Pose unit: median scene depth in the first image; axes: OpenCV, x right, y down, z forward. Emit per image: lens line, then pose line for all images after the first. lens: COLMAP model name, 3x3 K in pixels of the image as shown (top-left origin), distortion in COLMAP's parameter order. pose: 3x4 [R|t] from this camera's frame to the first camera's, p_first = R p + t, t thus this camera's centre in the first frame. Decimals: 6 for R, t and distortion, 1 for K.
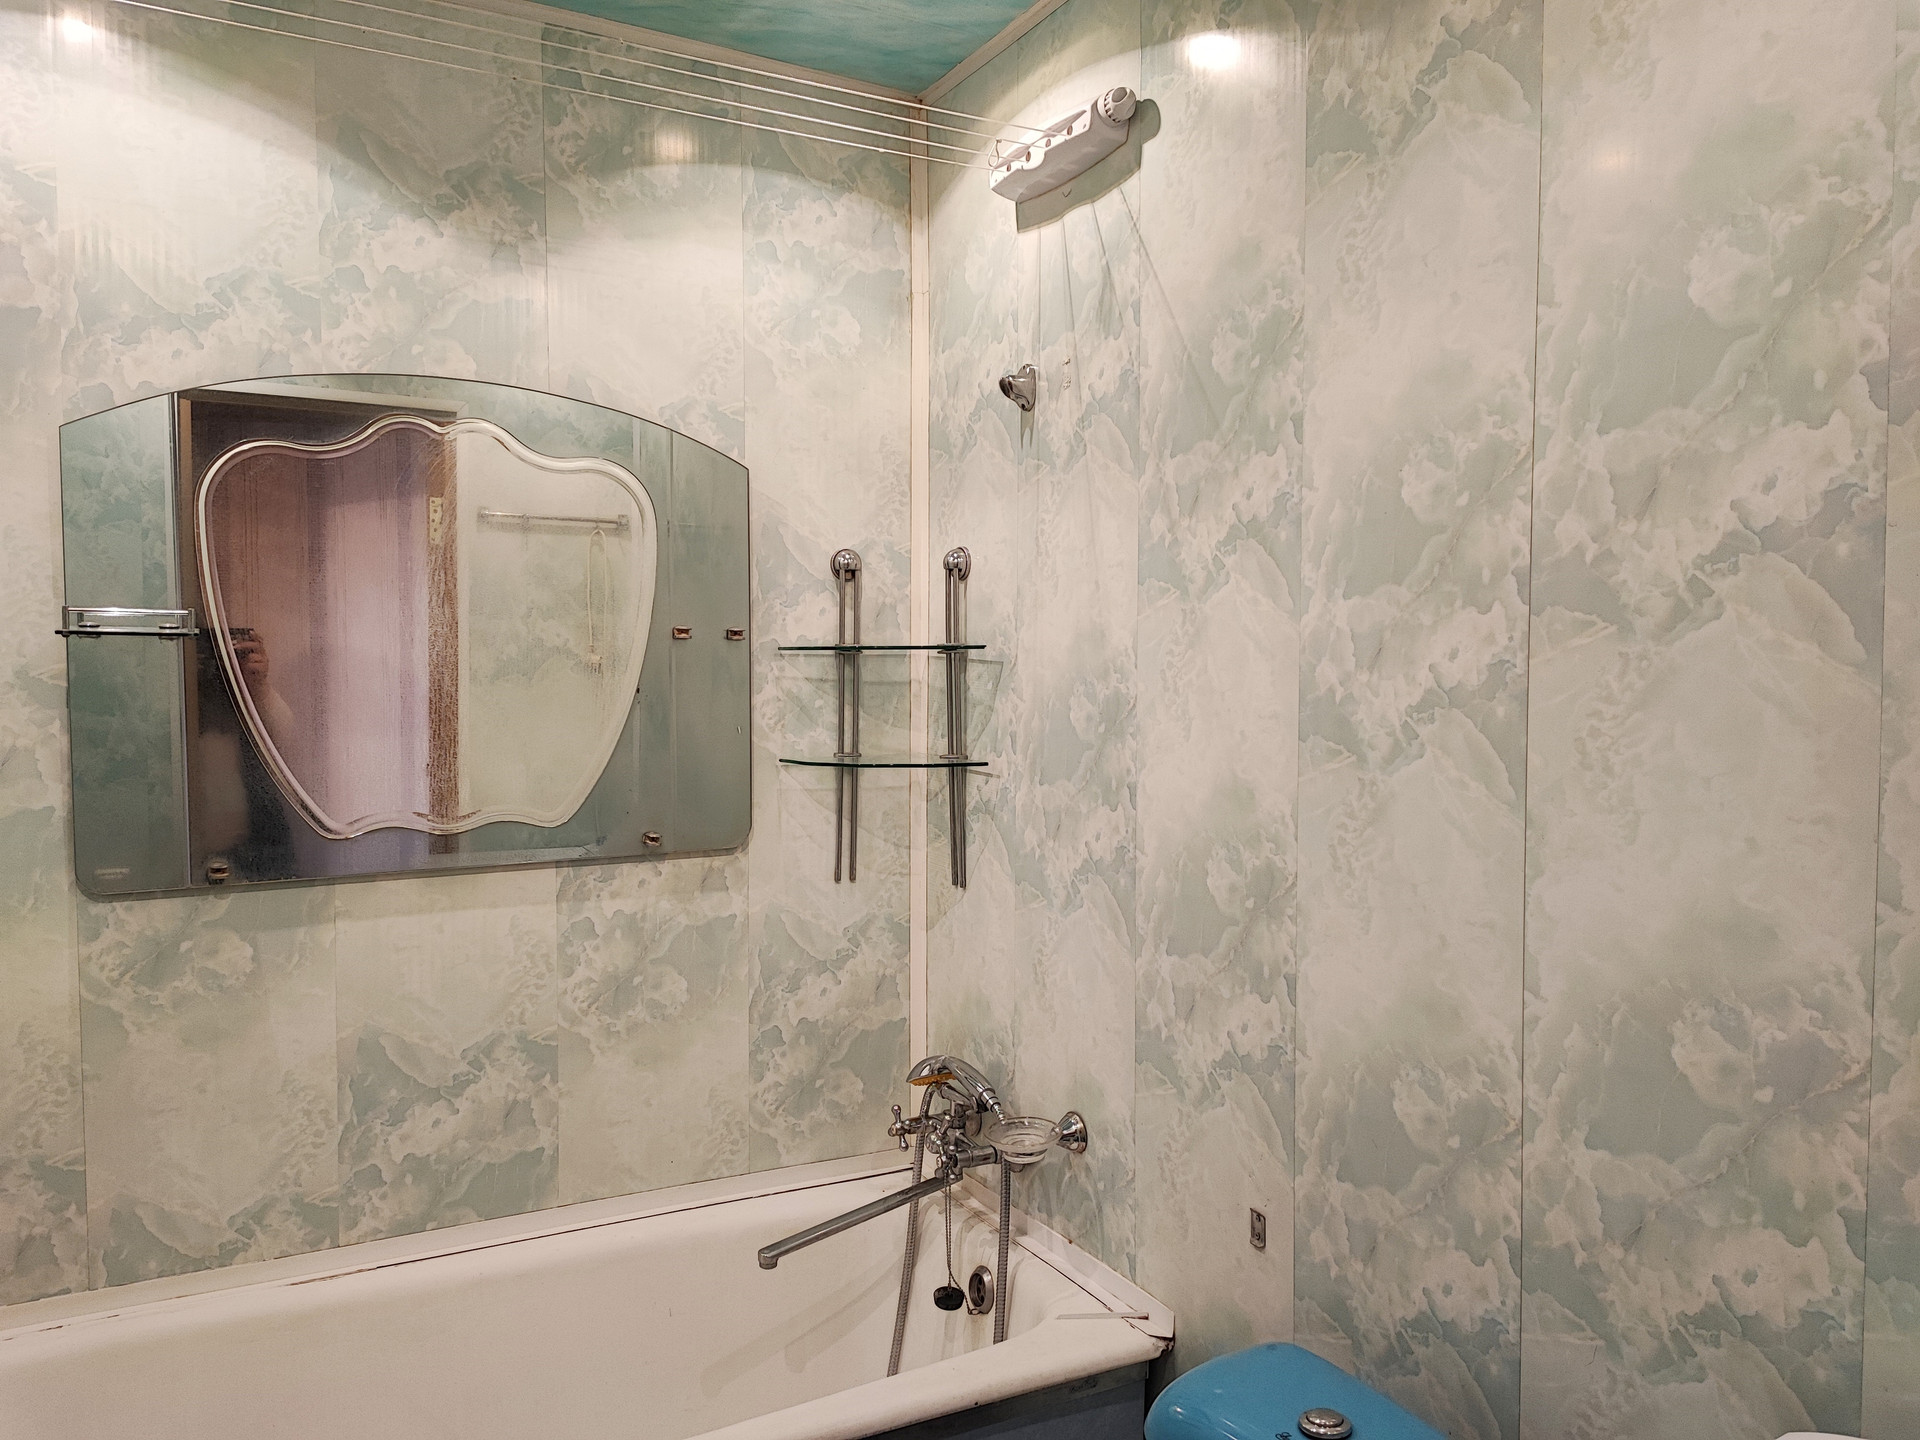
lens RADIAL K [[1391.5, 0, 934.6], [0, 1391.5, 724.9], [0, 0, 1]] dist [0.052508, -0.070770]
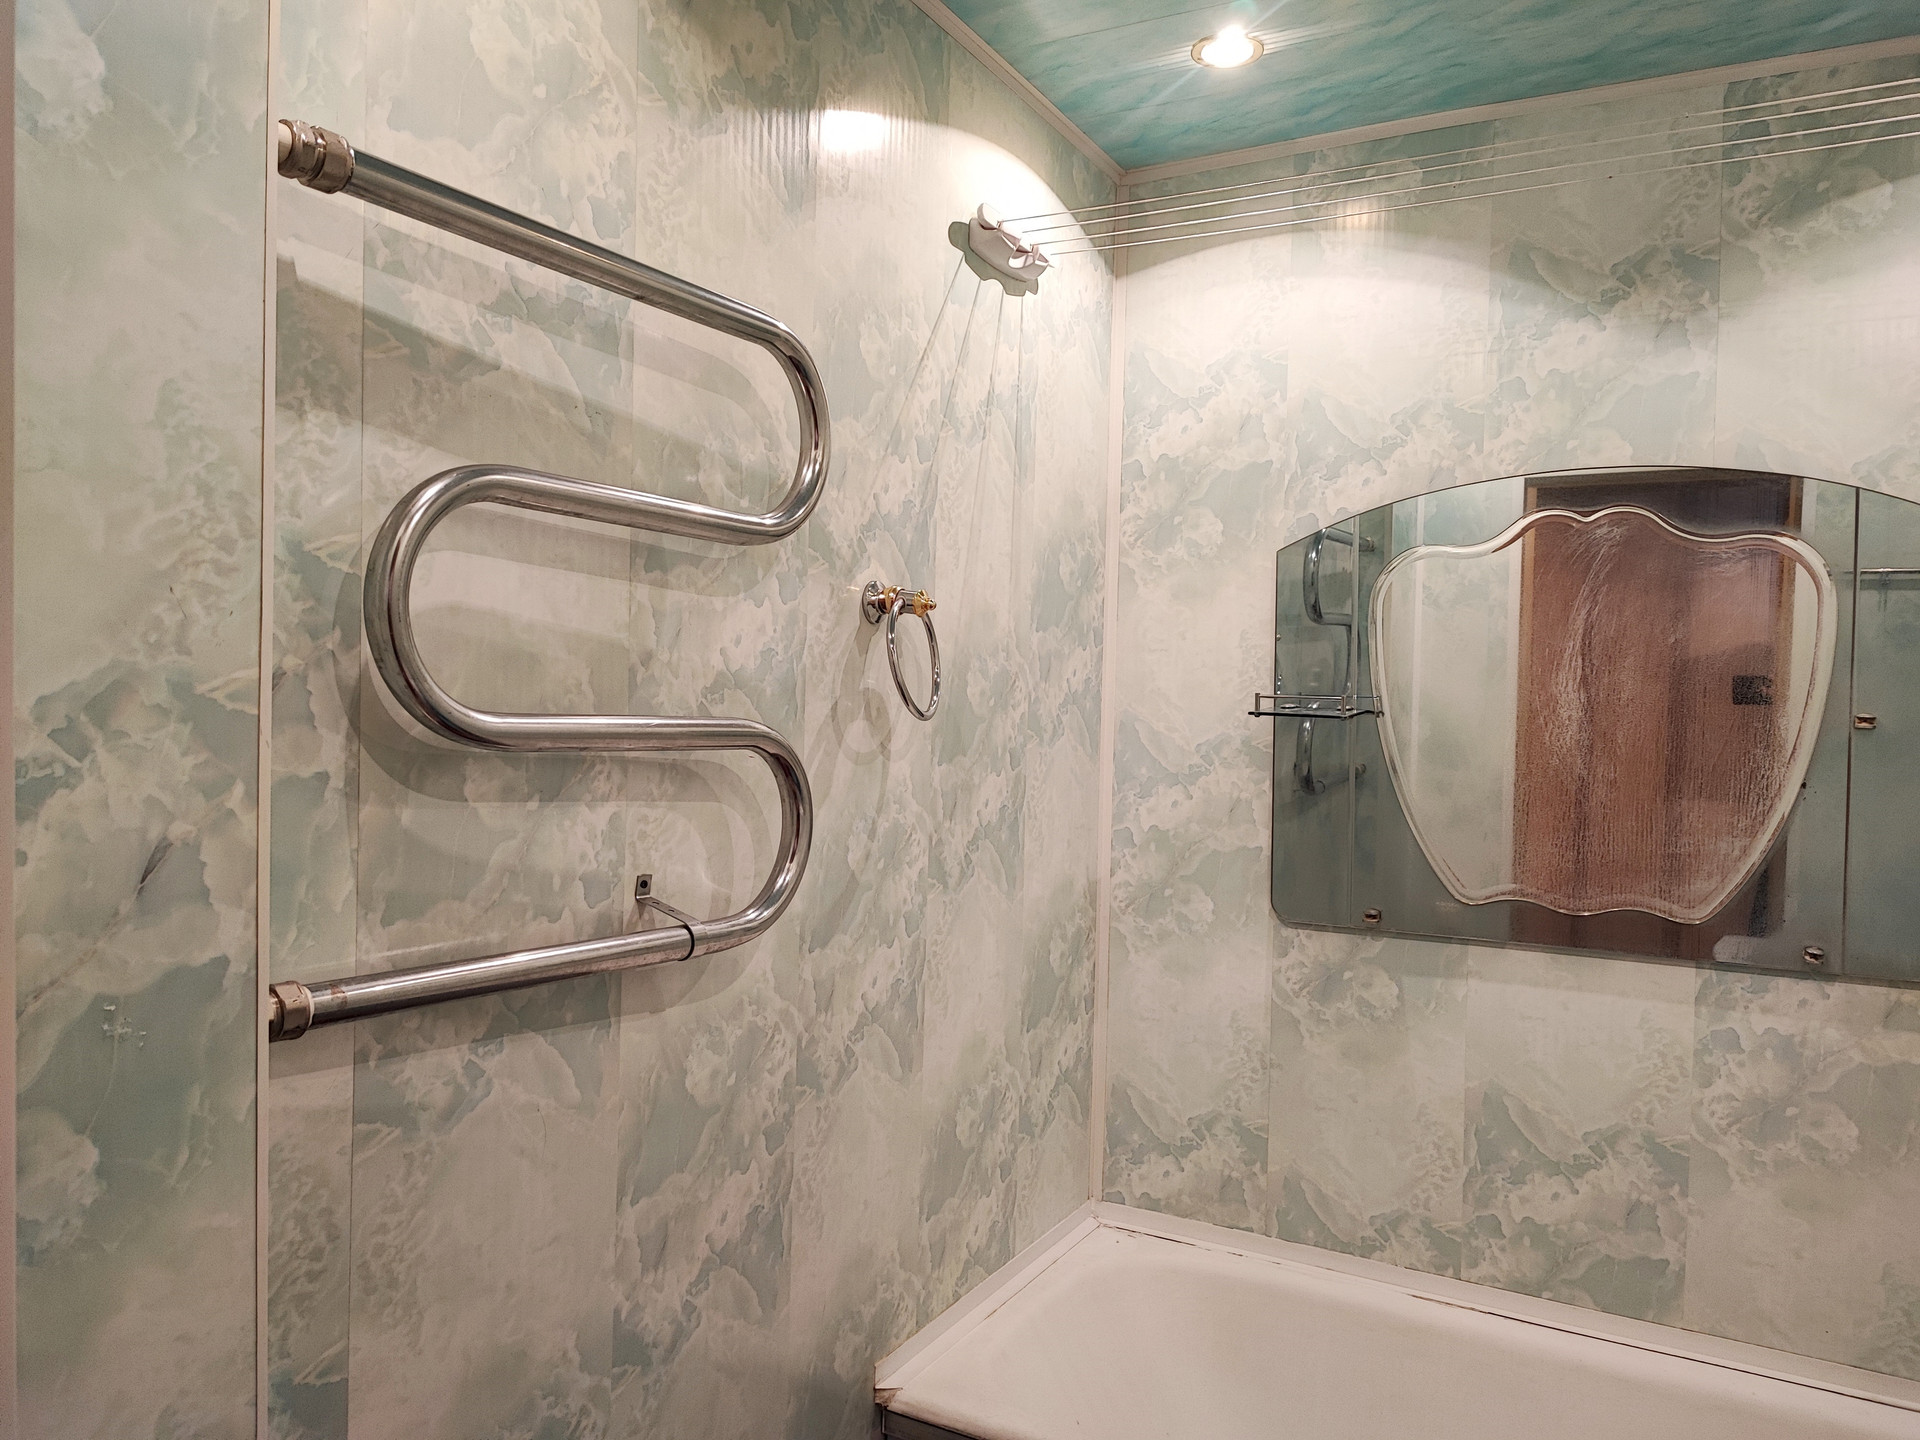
lens RADIAL K [[1391.5, 0, 934.6], [0, 1391.5, 724.9], [0, 0, 1]] dist [0.052508, -0.070770]
pose [[0.522806, 0.029904, -0.851927, 0.271486], [-0.059109, 0.998251, -0.001233, -0.030620], [0.850400, 0.051001, 0.523659, 0.064121]]
